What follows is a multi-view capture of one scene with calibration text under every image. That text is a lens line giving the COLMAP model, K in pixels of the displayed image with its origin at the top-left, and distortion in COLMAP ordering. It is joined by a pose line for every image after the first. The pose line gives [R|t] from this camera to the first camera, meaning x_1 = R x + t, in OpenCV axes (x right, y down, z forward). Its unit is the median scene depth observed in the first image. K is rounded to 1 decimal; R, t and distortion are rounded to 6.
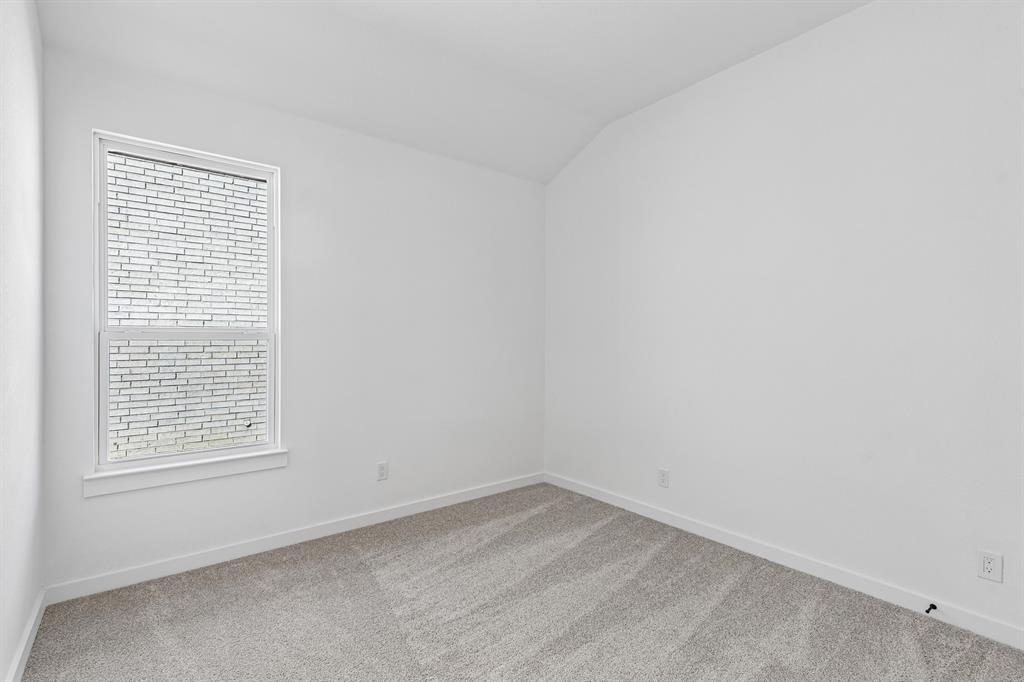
lens RADIAL K [[473.1, 0, 512.3], [0, 473.1, 345.3], [0, 0, 1]] dist [0.003802, -0.000269]
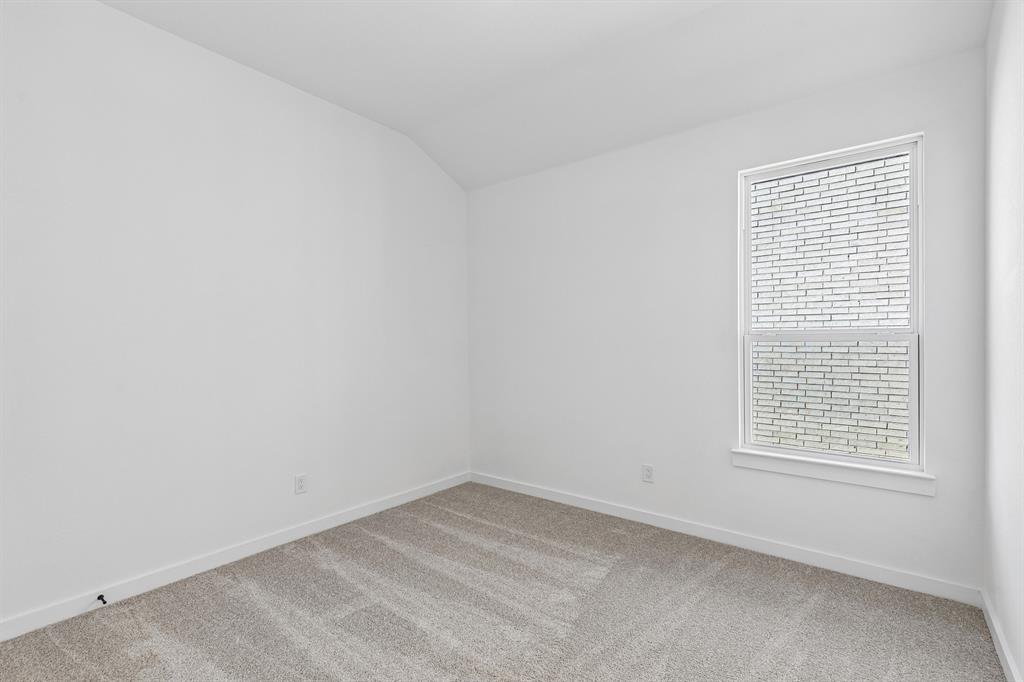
lens RADIAL K [[473.1, 0, 513.0], [0, 473.1, 338.2], [0, 0, 1]] dist [0.003802, -0.000269]
pose [[0.221989, -0.008971, -0.975008, 0.159241], [-0.005548, 0.999930, -0.010464, -0.001669], [0.975033, 0.007732, 0.221924, 0.124999]]
